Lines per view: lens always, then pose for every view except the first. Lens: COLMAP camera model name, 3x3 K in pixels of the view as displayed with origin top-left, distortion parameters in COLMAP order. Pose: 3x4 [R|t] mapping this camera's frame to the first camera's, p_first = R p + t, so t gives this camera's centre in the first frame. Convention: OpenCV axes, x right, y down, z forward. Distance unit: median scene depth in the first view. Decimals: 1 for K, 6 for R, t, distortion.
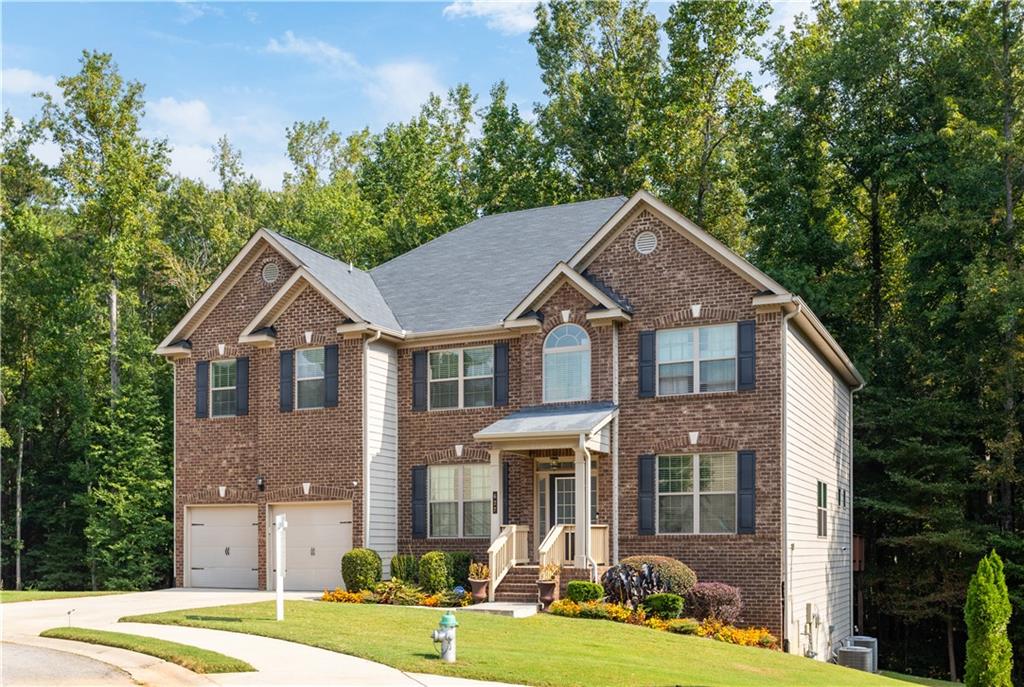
lens RADIAL K [[1065.6, 0, 511.9], [0, 1065.6, 346.2], [0, 0, 1]] dist [0.009478, 0.000000]
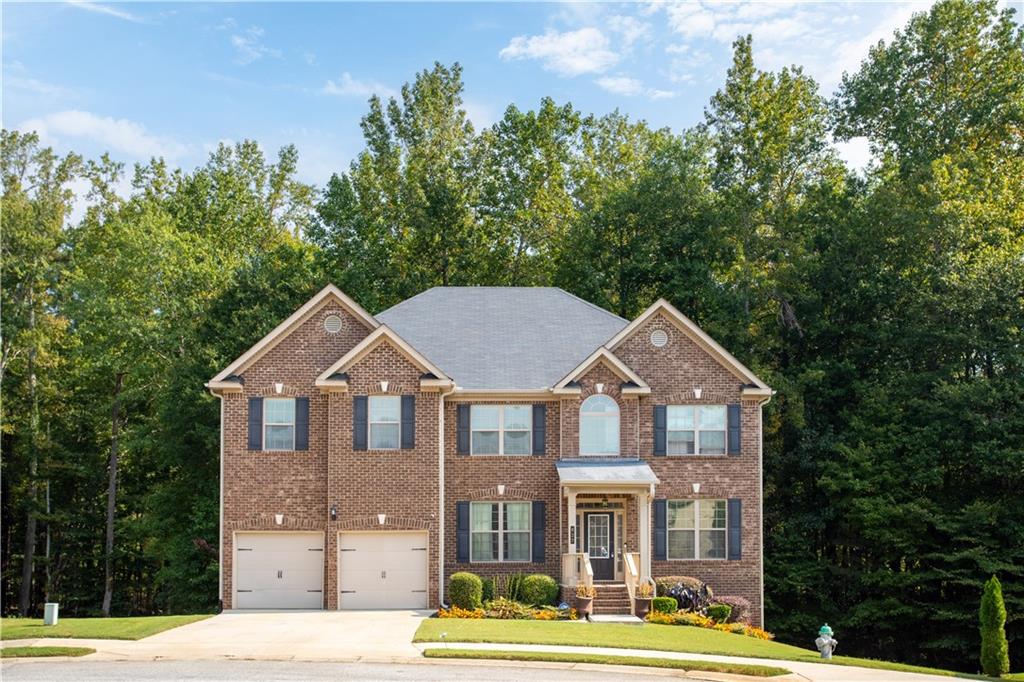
lens RADIAL K [[940.1, 0, 512.0], [0, 940.1, 338.1], [0, 0, 1]] dist [-0.000869, 0.000000]
pose [[0.890905, 0.102233, 0.442535, -0.547657], [-0.082649, 0.994562, -0.063372, -0.007542], [-0.446607, 0.019883, 0.894509, 0.031439]]
